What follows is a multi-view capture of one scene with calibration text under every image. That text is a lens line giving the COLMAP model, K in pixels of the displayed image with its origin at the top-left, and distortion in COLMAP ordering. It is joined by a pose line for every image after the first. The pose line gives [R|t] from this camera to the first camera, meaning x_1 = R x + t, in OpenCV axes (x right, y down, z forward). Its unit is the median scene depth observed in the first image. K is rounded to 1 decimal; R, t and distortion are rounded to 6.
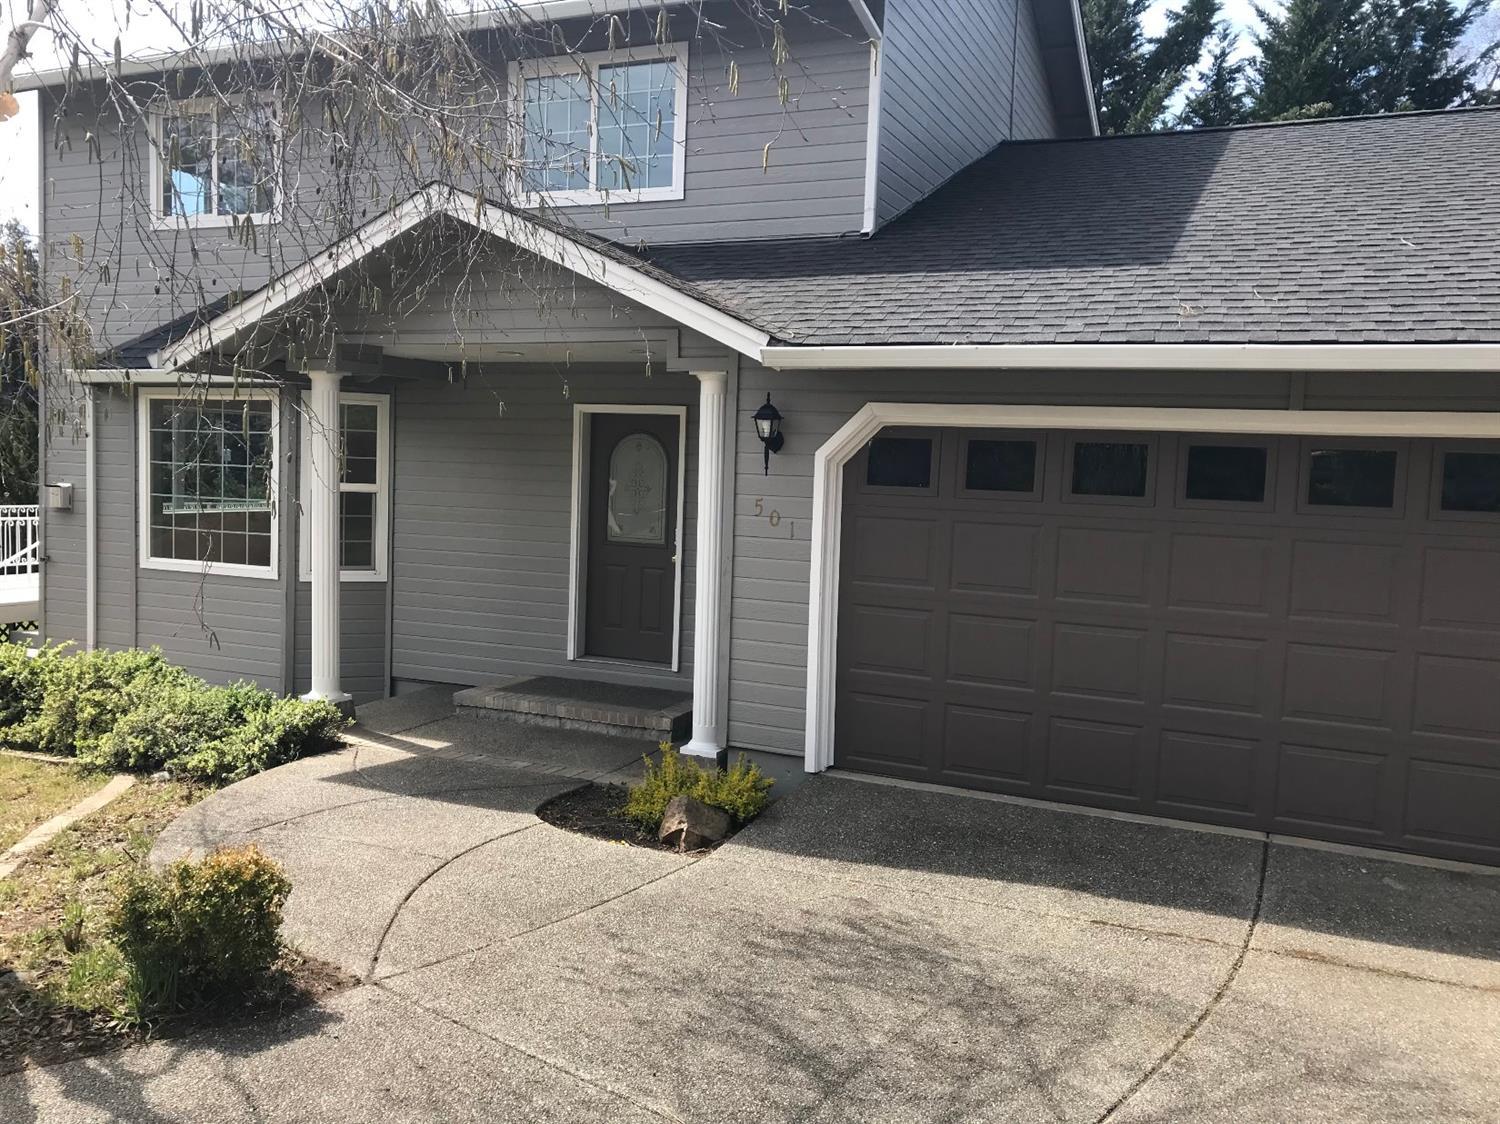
lens RADIAL K [[1231.2, 0, 735.8], [0, 1231.2, 541.6], [0, 0, 1]] dist [0.055504, -0.075151]
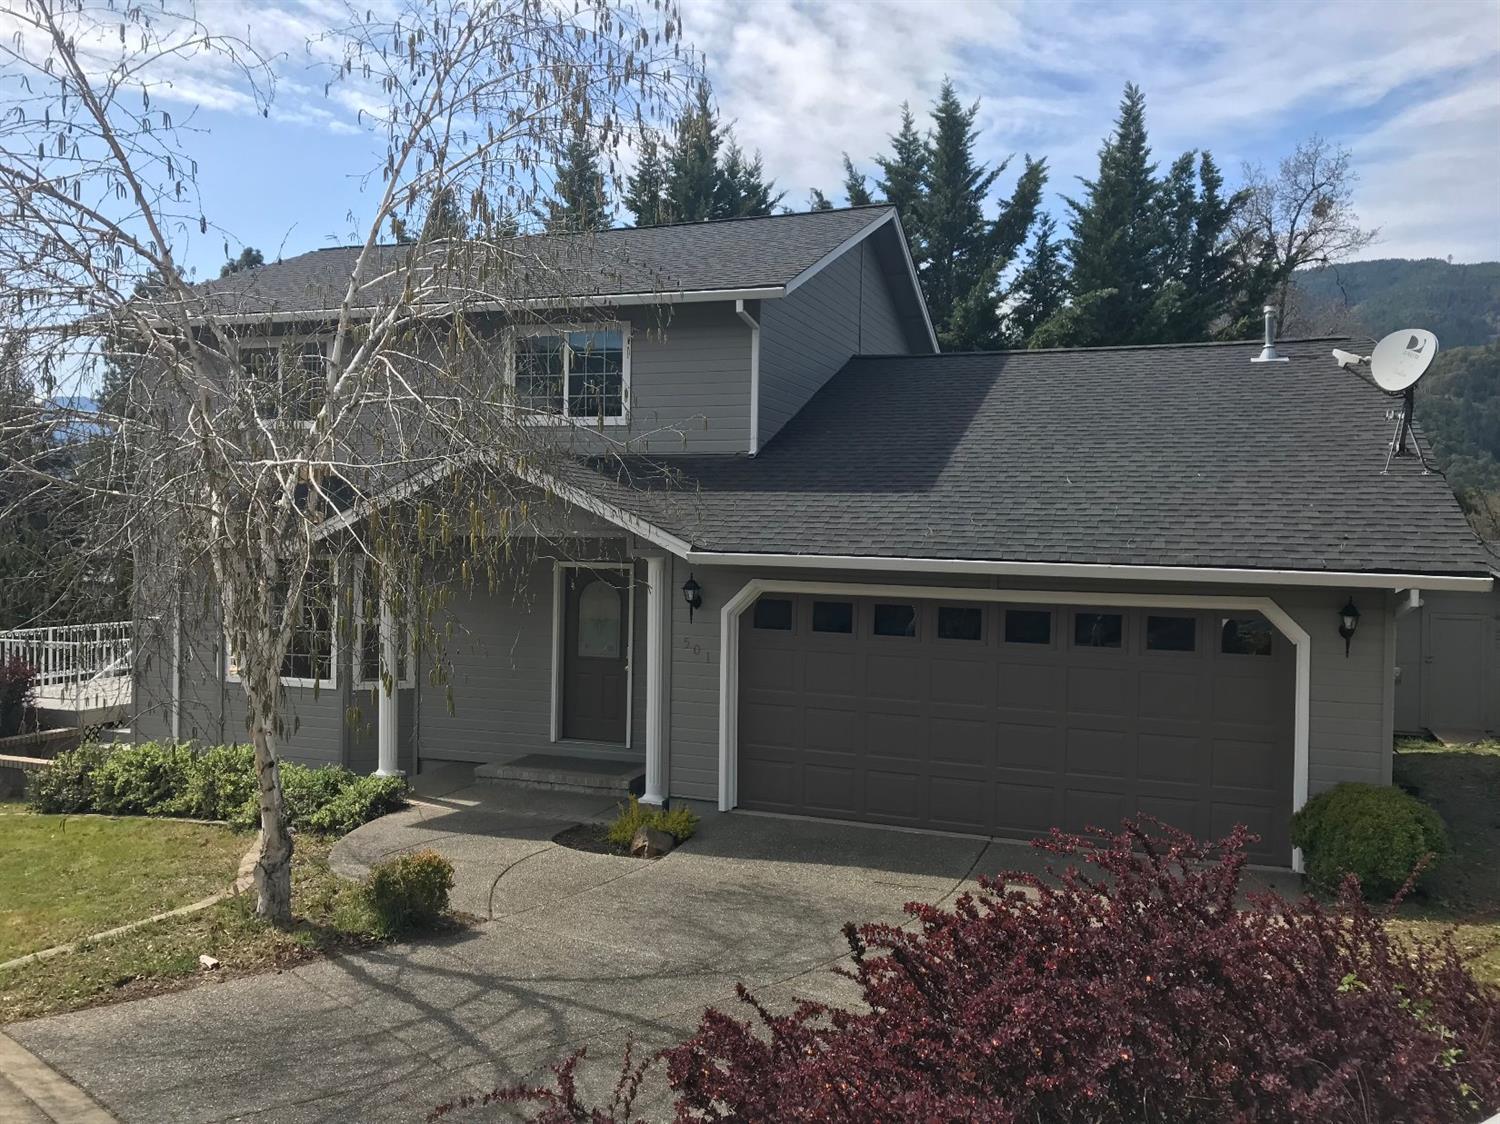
lens RADIAL K [[1226.0, 0, 729.5], [0, 1226.0, 537.0], [0, 0, 1]] dist [0.128101, -0.346183]
pose [[0.997848, -0.017676, 0.063149, -0.023705], [0.021290, 0.998146, -0.057020, -0.073117], [-0.062024, 0.058242, 0.996374, -0.592258]]
